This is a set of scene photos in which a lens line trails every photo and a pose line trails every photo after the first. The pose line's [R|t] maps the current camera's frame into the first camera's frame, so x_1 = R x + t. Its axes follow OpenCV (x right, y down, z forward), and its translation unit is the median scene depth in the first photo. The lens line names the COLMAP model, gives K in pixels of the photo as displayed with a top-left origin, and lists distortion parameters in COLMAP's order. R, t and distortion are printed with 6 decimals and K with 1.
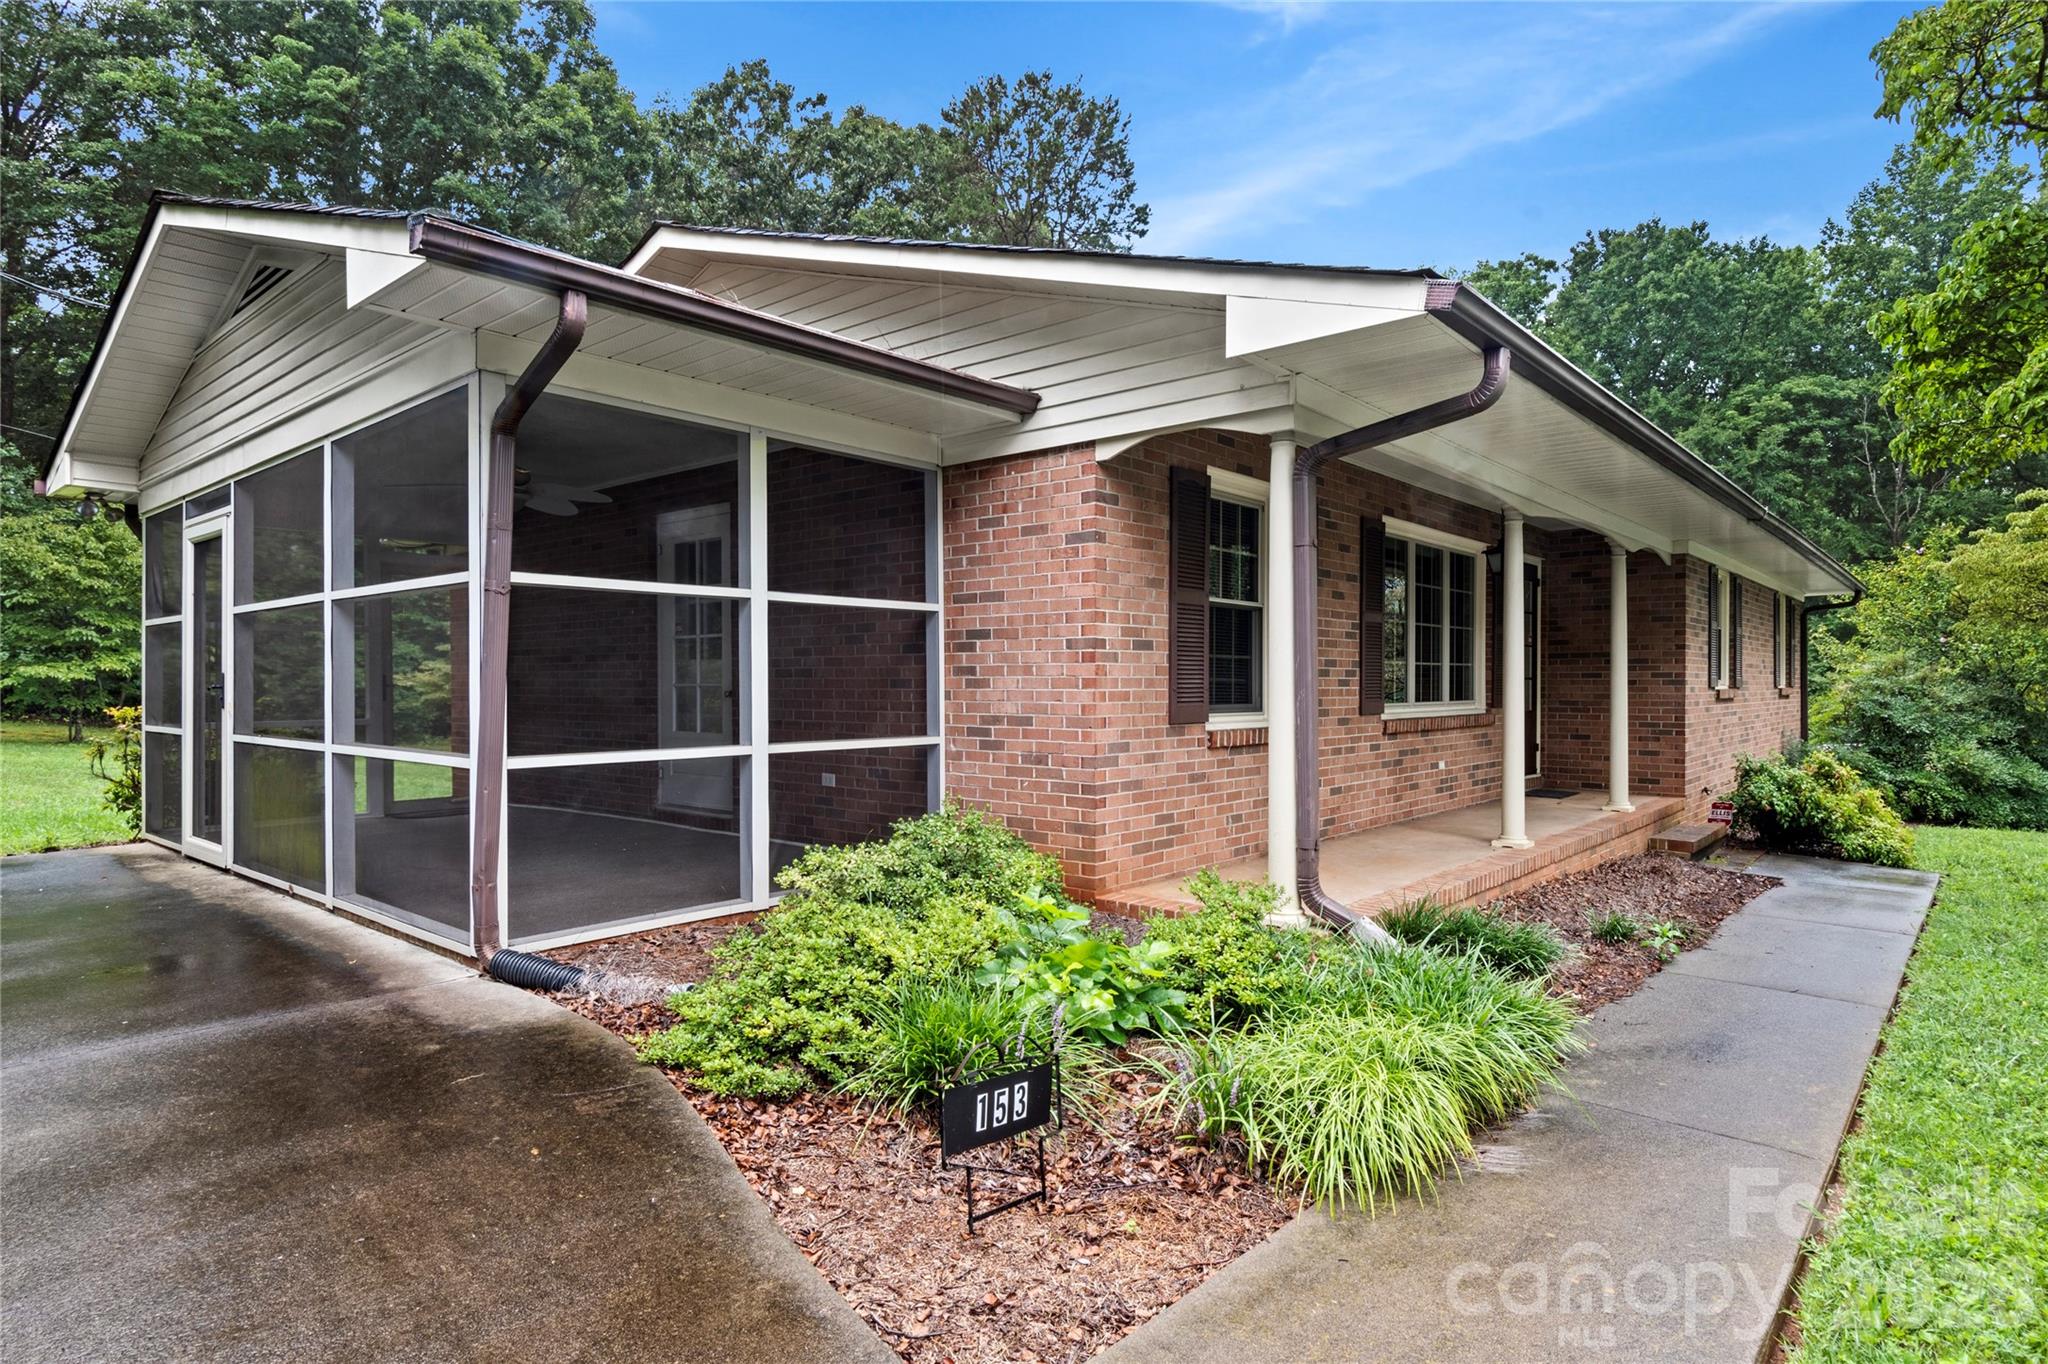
lens RADIAL K [[1141.2, 0, 1067.4], [0, 1141.2, 656.3], [0, 0, 1]] dist [0.000883, 0.000252]
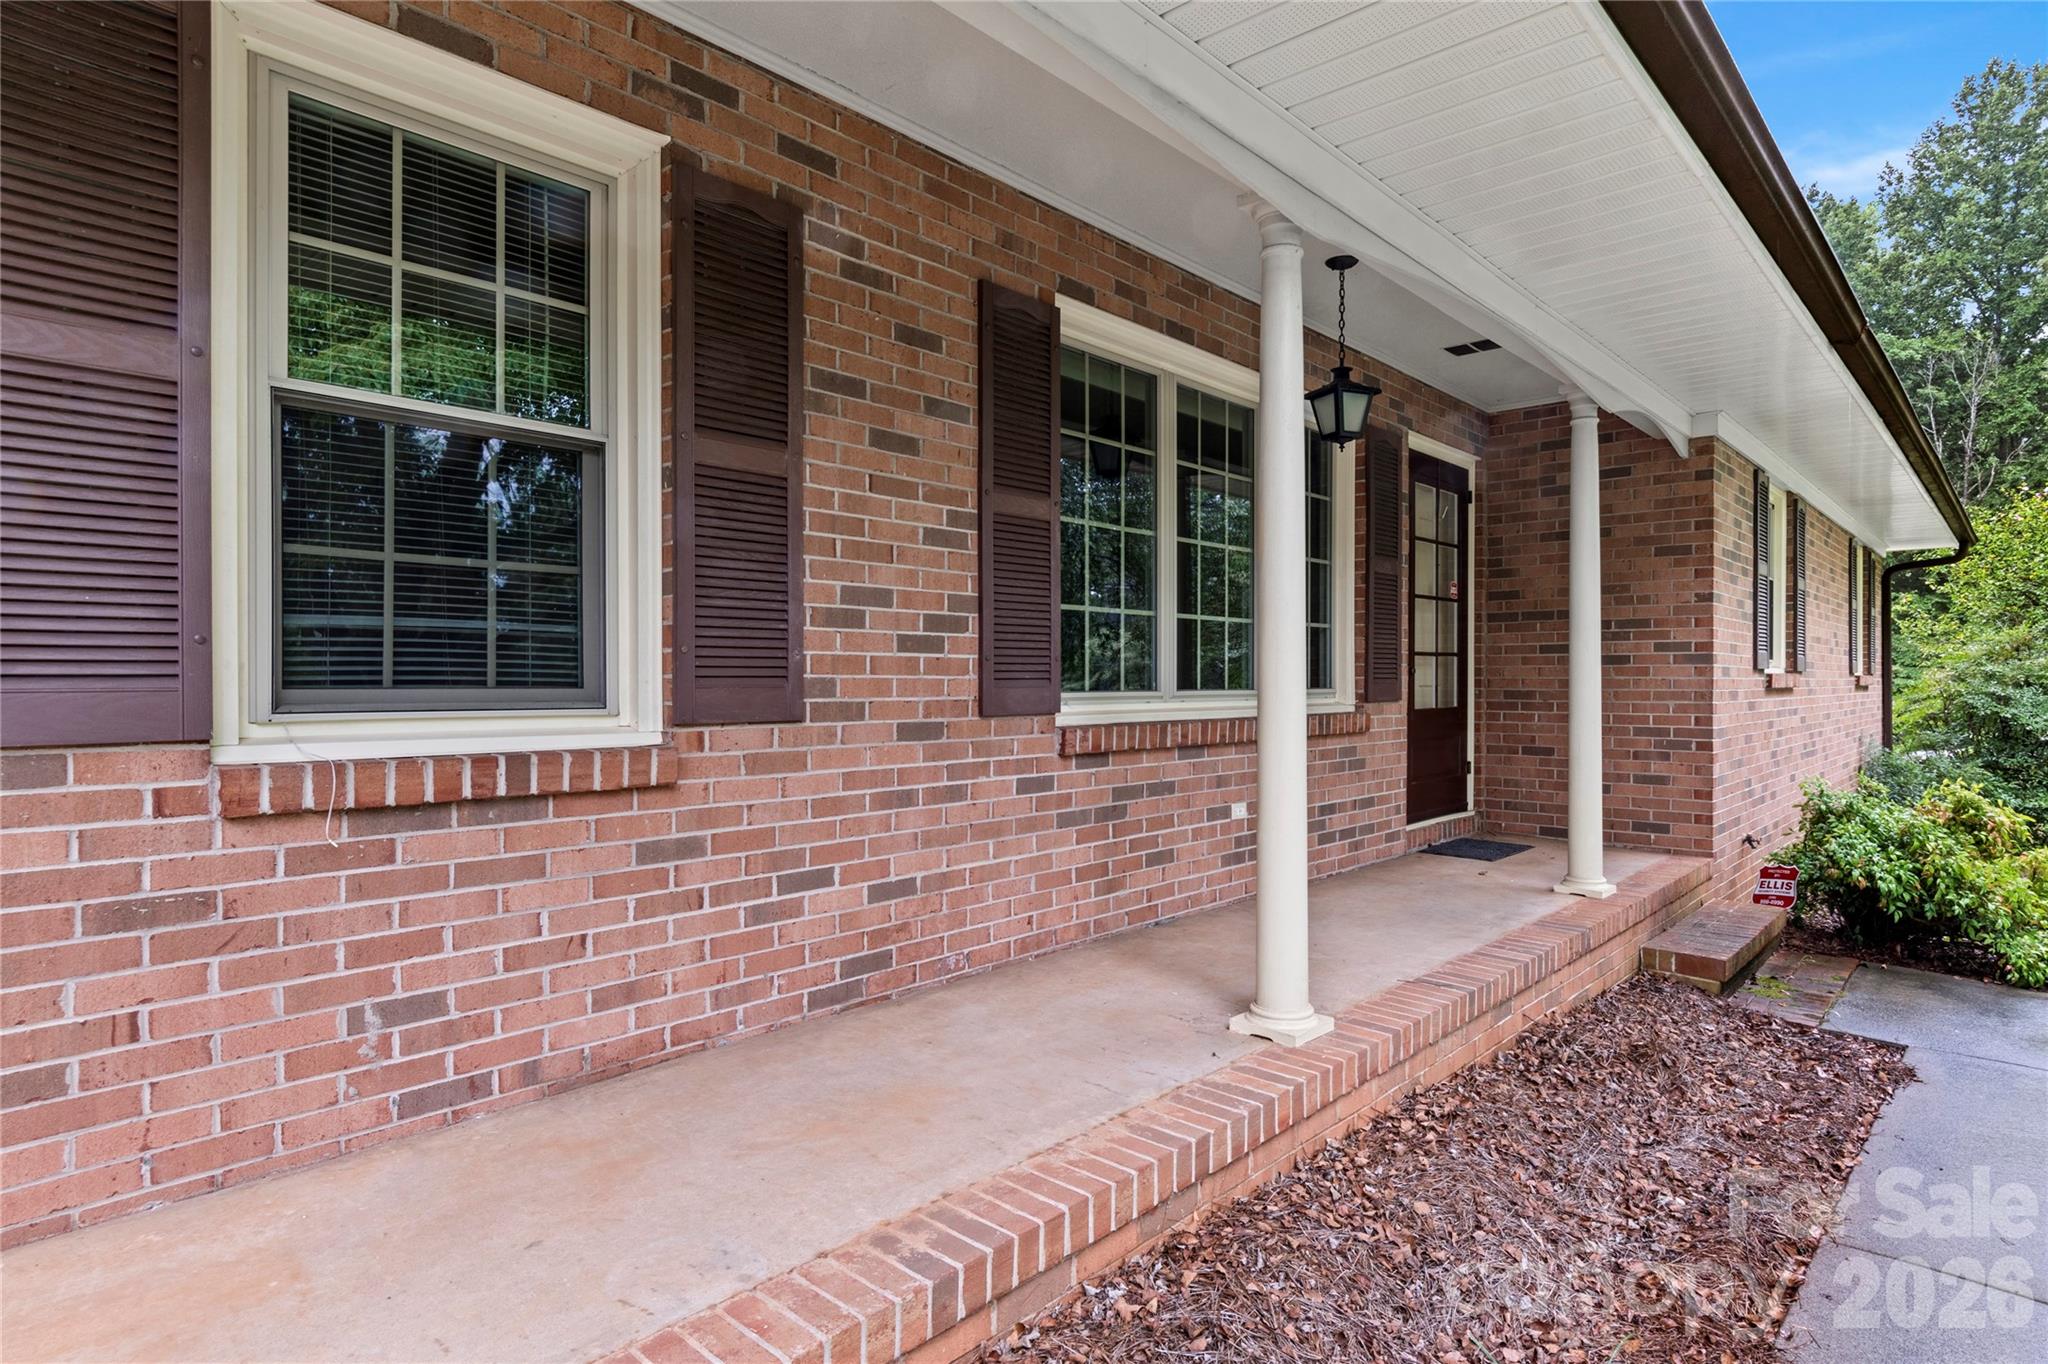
lens RADIAL K [[1141.2, 0, 1067.4], [0, 1141.2, 656.3], [0, 0, 1]] dist [0.000883, 0.000252]
pose [[0.999610, -0.000979, -0.027907, 0.228320], [0.001037, 0.999997, 0.002056, 0.019934], [0.027905, -0.002084, 0.999608, 0.408966]]
